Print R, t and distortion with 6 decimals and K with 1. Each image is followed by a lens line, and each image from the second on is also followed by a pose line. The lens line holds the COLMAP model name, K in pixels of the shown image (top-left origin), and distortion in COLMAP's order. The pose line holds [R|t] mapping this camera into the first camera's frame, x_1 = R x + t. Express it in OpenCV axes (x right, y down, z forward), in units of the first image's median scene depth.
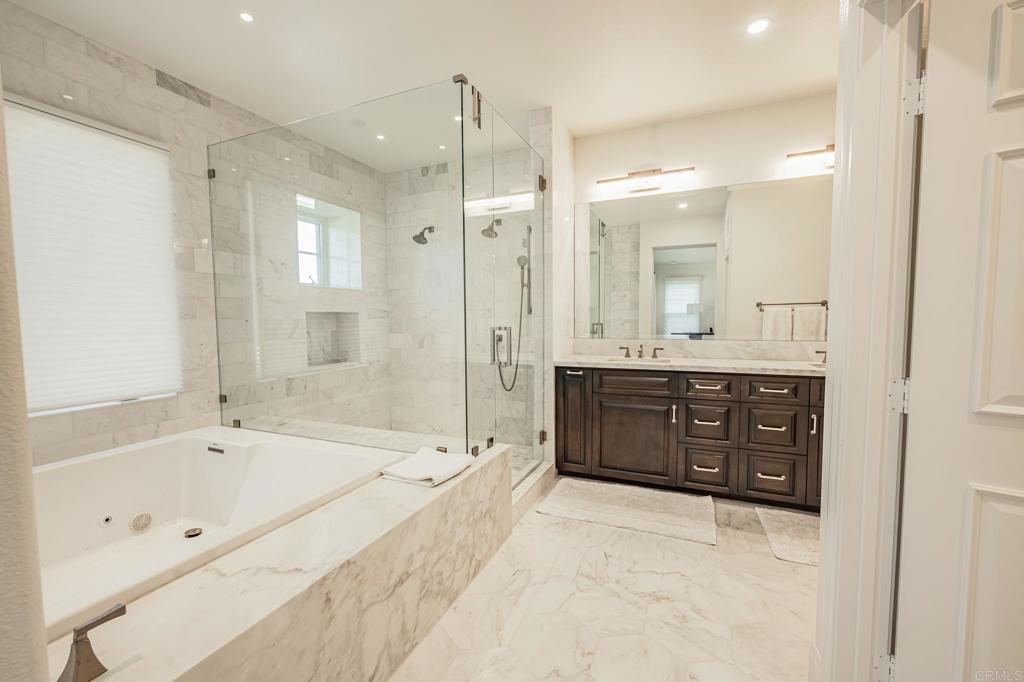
lens RADIAL K [[417.9, 0, 515.3], [0, 417.9, 343.7], [0, 0, 1]] dist [-0.001978, 0.000704]
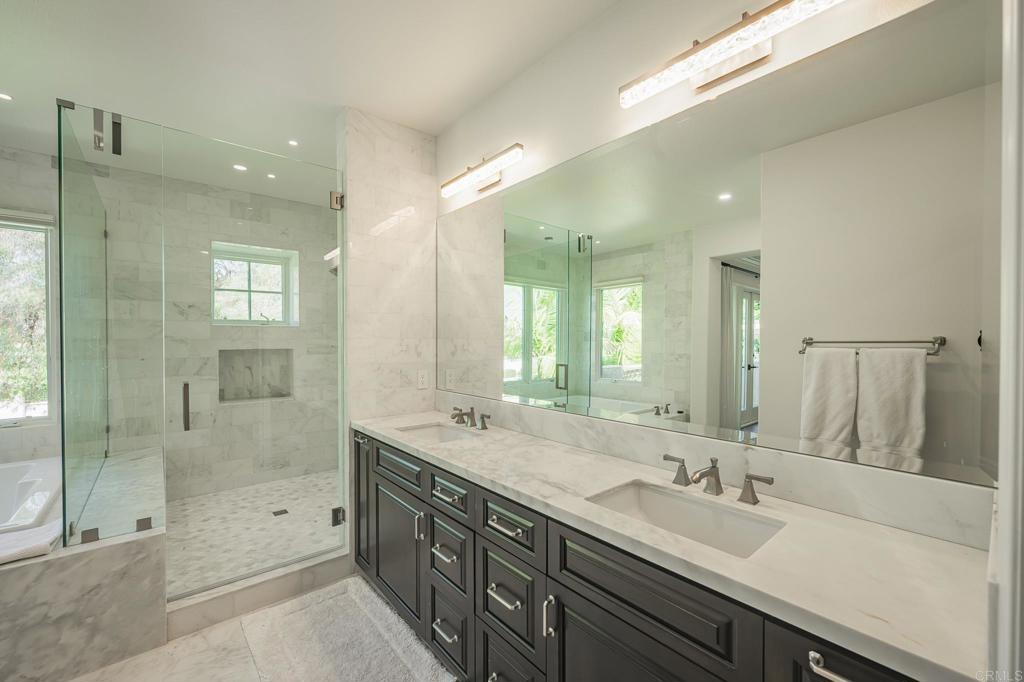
lens RADIAL K [[417.9, 0, 507.9], [0, 417.9, 342.9], [0, 0, 1]] dist [-0.001978, 0.000704]
pose [[0.894855, 0.008922, -0.446267, 0.695097], [-0.031469, 0.998573, -0.043138, -0.078675], [0.445246, 0.052646, 0.893859, 0.420123]]
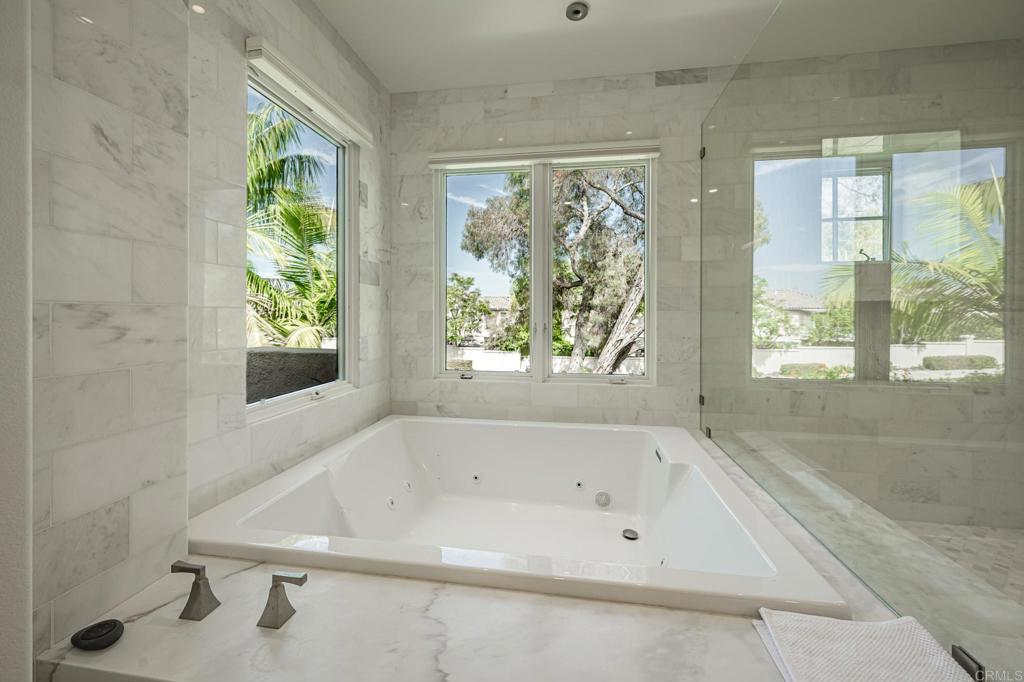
lens RADIAL K [[417.9, 0, 506.0], [0, 417.9, 314.5], [0, 0, 1]] dist [-0.001978, 0.000704]
pose [[0.237158, 0.013003, -0.971384, 0.058143], [-0.062941, 0.998015, -0.002007, -0.020129], [0.969430, 0.061616, 0.237506, 0.337344]]
